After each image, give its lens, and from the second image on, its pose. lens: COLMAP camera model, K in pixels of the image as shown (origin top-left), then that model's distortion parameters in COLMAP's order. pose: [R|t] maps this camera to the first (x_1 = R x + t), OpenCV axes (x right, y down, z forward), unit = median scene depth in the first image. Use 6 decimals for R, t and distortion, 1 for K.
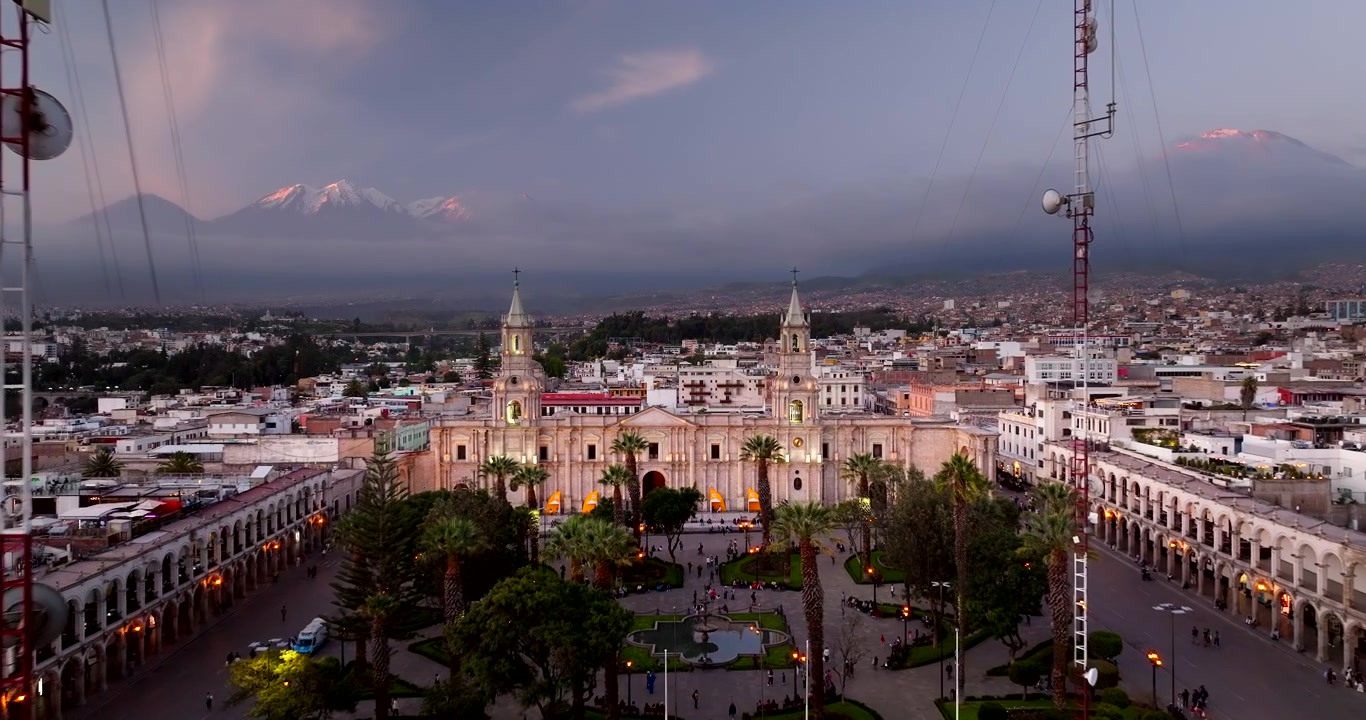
lens RADIAL K [[955.2, 0, 683.0], [0, 955.2, 360.0], [0, 0, 1]] dist [0.001587, 0.010774]
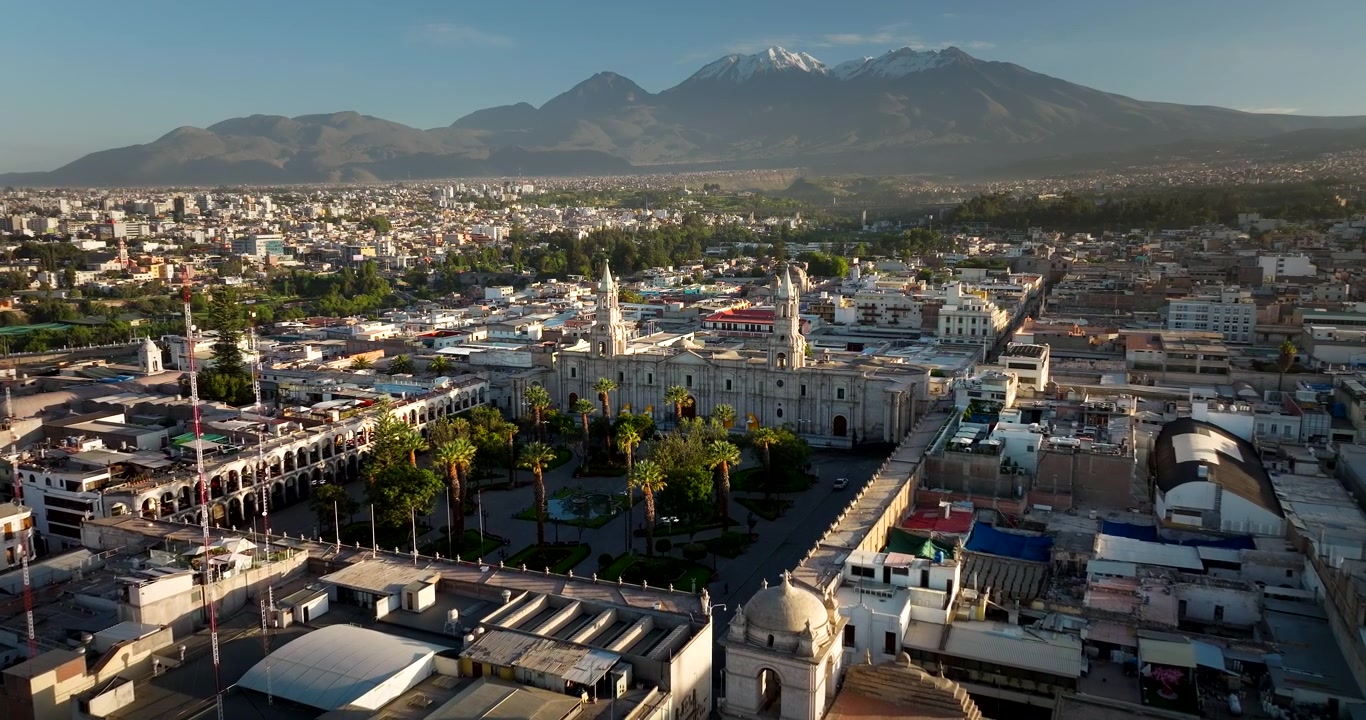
lens RADIAL K [[955.2, 0, 683.0], [0, 955.2, 360.0], [0, 0, 1]] dist [0.001587, 0.010774]
pose [[0.906556, 0.066203, -0.416861, 0.329425], [-0.006388, 0.989662, 0.143279, -0.083760], [0.422037, -0.127228, 0.897607, -0.169749]]
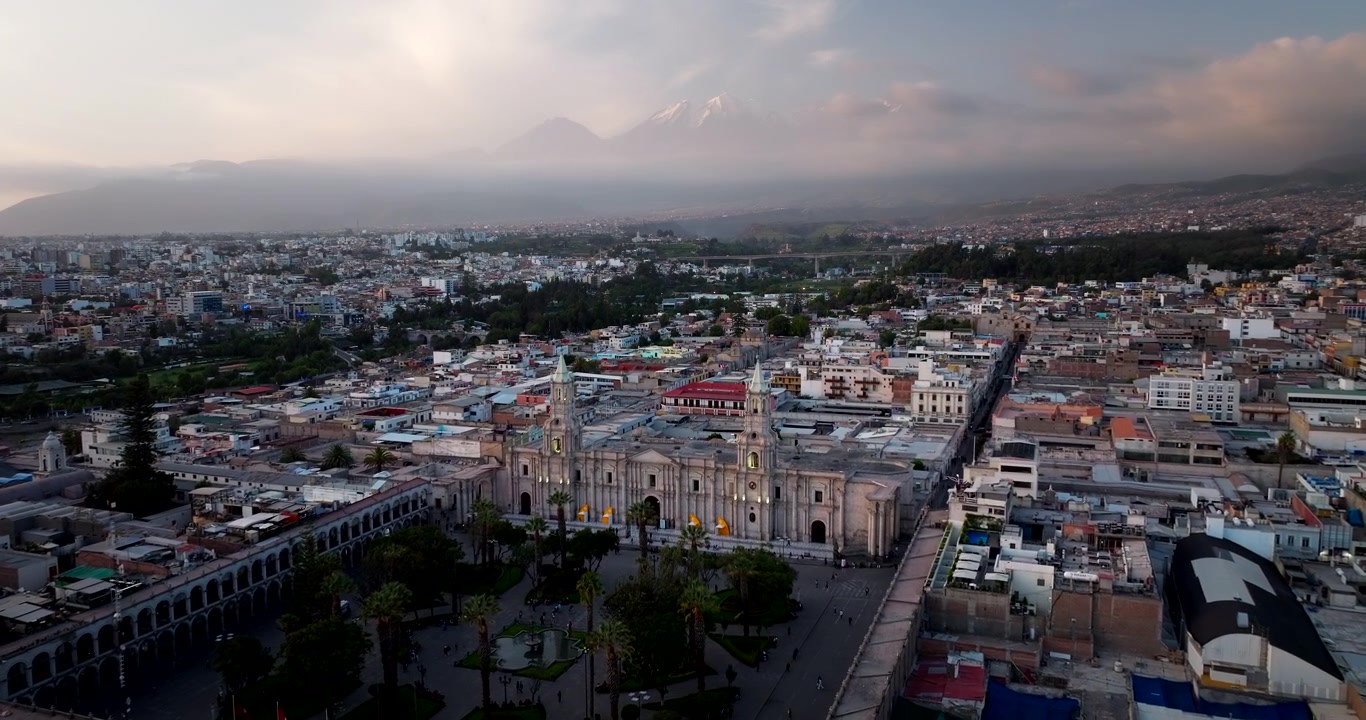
lens RADIAL K [[955.2, 0, 683.0], [0, 955.2, 360.0], [0, 0, 1]] dist [0.001587, 0.010774]
pose [[0.925956, 0.038589, -0.375655, 0.293303], [-0.001414, 0.995113, 0.098737, -0.118540], [0.377629, -0.090895, 0.921485, -0.106737]]
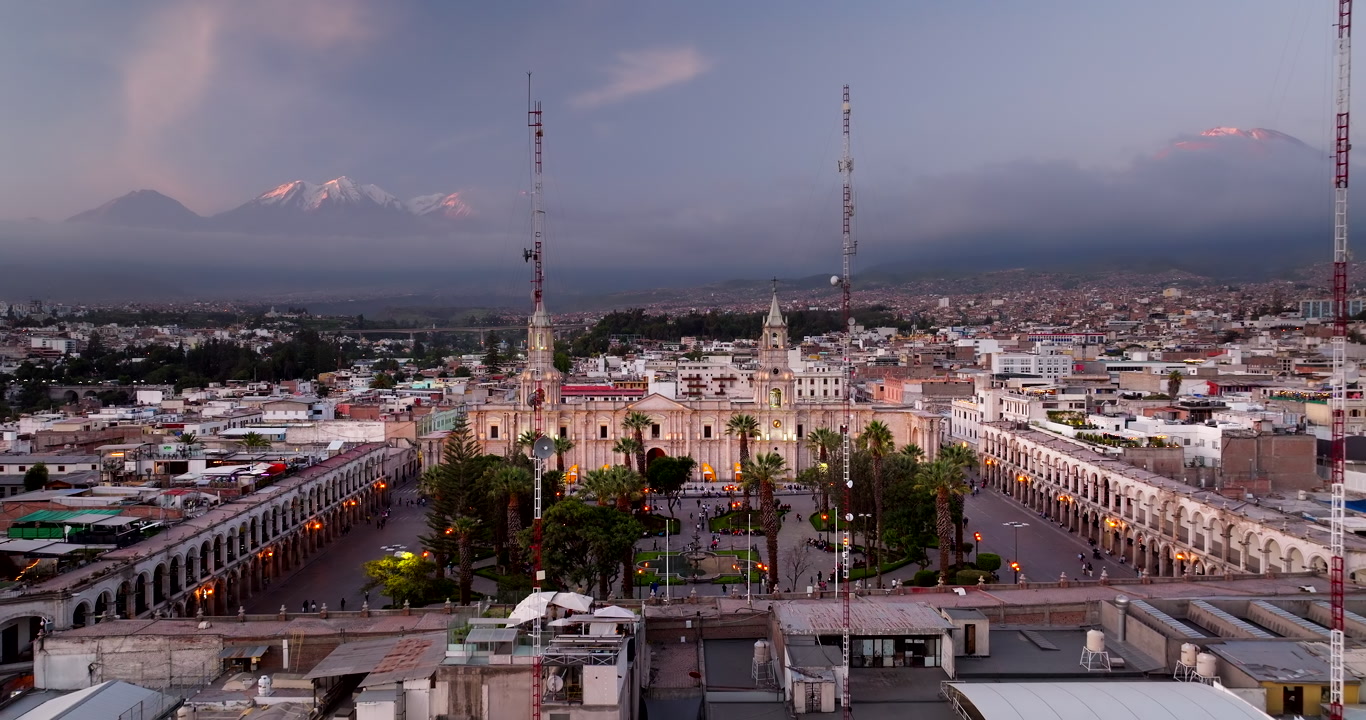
lens RADIAL K [[955.2, 0, 683.0], [0, 955.2, 360.0], [0, 0, 1]] dist [0.001587, 0.010774]
pose [[0.999998, 0.001665, 0.000529, 0.001422], [-0.001667, 0.999993, 0.003268, 0.001660], [-0.000524, -0.003269, 0.999995, -0.112080]]
